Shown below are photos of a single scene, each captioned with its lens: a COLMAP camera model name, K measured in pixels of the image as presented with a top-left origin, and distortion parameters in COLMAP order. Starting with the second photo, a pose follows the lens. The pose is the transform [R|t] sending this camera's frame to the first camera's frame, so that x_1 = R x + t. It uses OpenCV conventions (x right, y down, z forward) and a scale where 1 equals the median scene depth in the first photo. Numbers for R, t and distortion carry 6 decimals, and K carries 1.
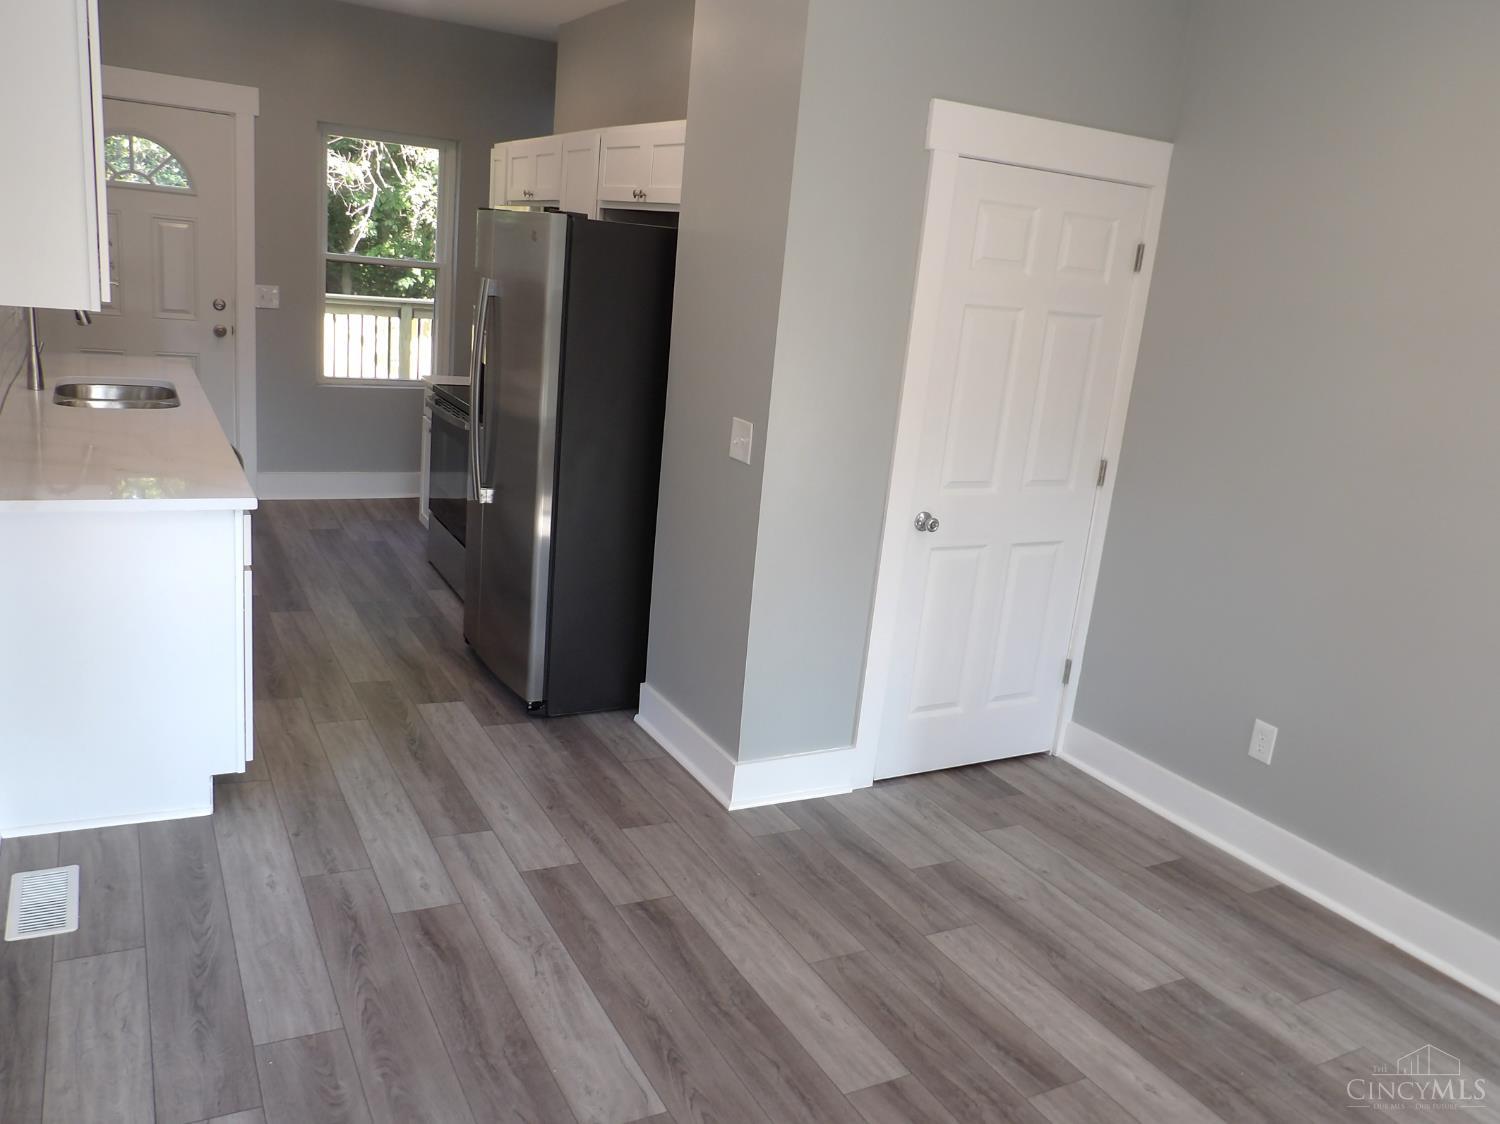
lens RADIAL K [[1116.0, 0, 747.5], [0, 1116.0, 563.3], [0, 0, 1]] dist [-0.053726, 0.056843]
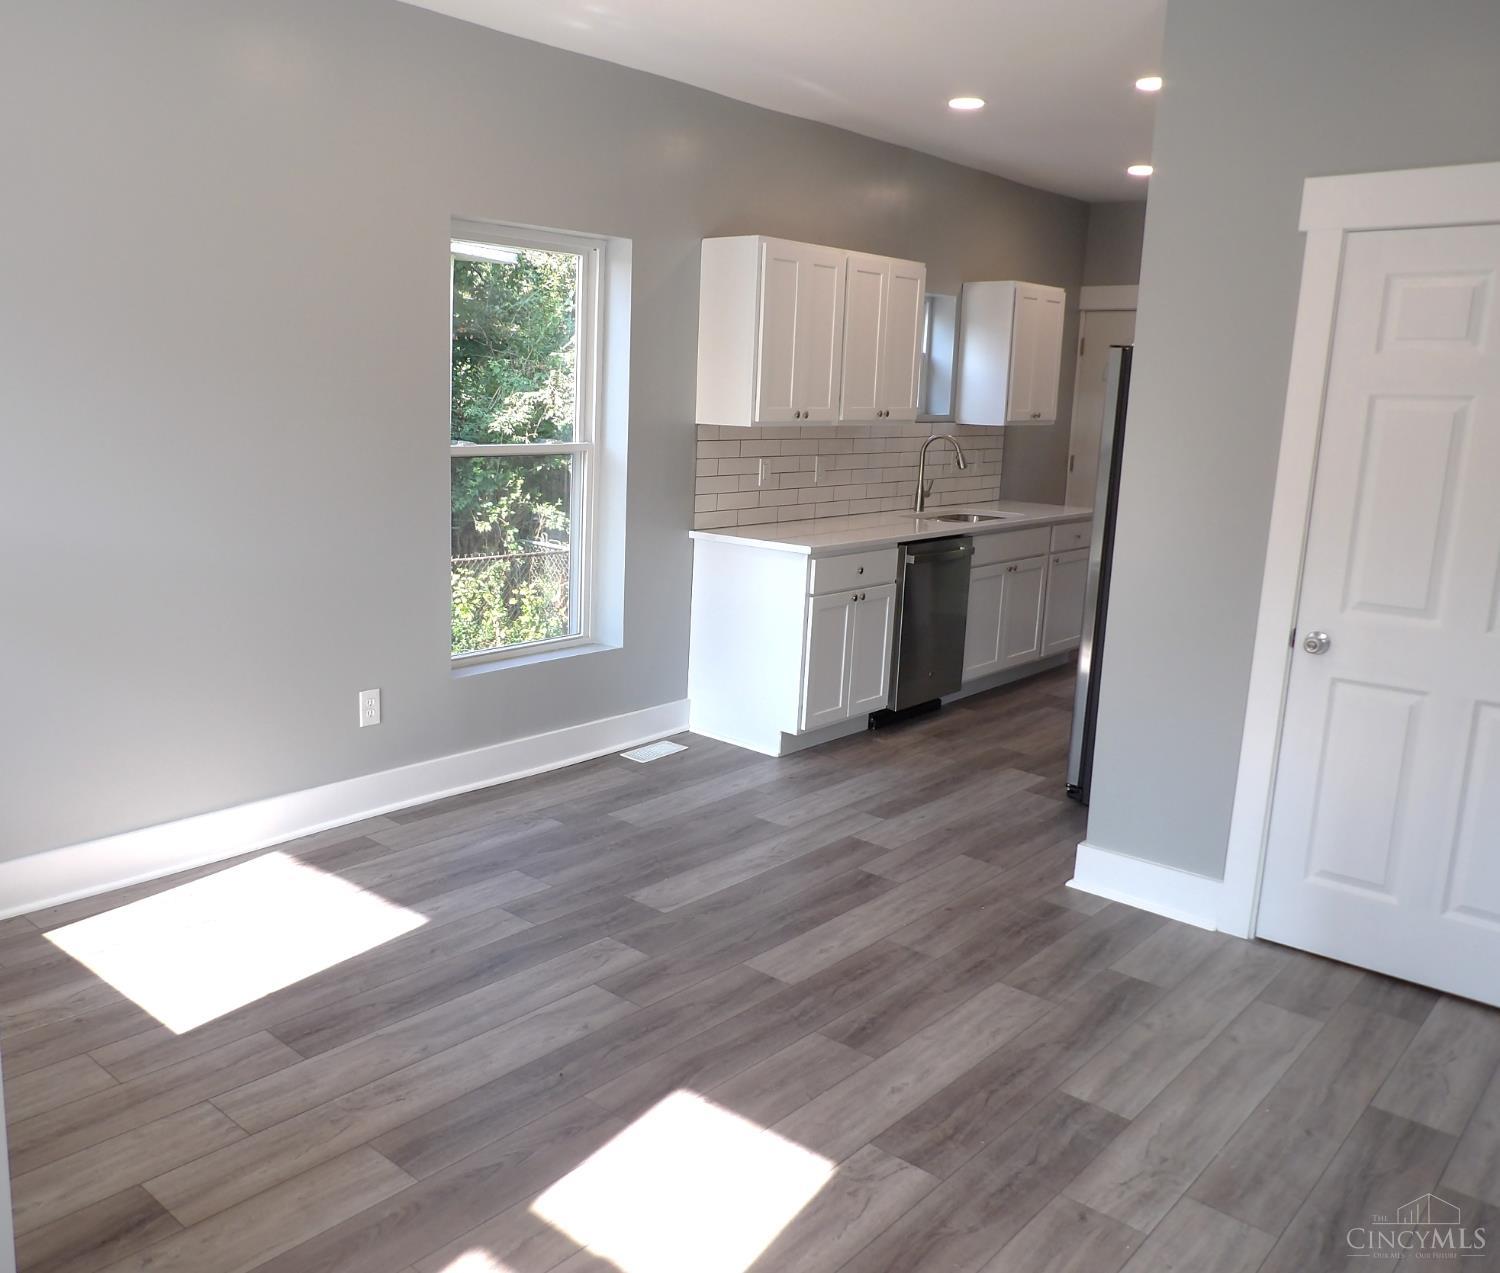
lens RADIAL K [[1263.3, 0, 750.3], [0, 1263.3, 639.7], [0, 0, 1]] dist [-0.014583, -0.005766]
pose [[0.377562, 0.092526, -0.921350, 1.053614], [-0.240481, 0.970653, -0.001070, 0.080545], [0.894213, 0.221971, 0.388732, 0.255401]]
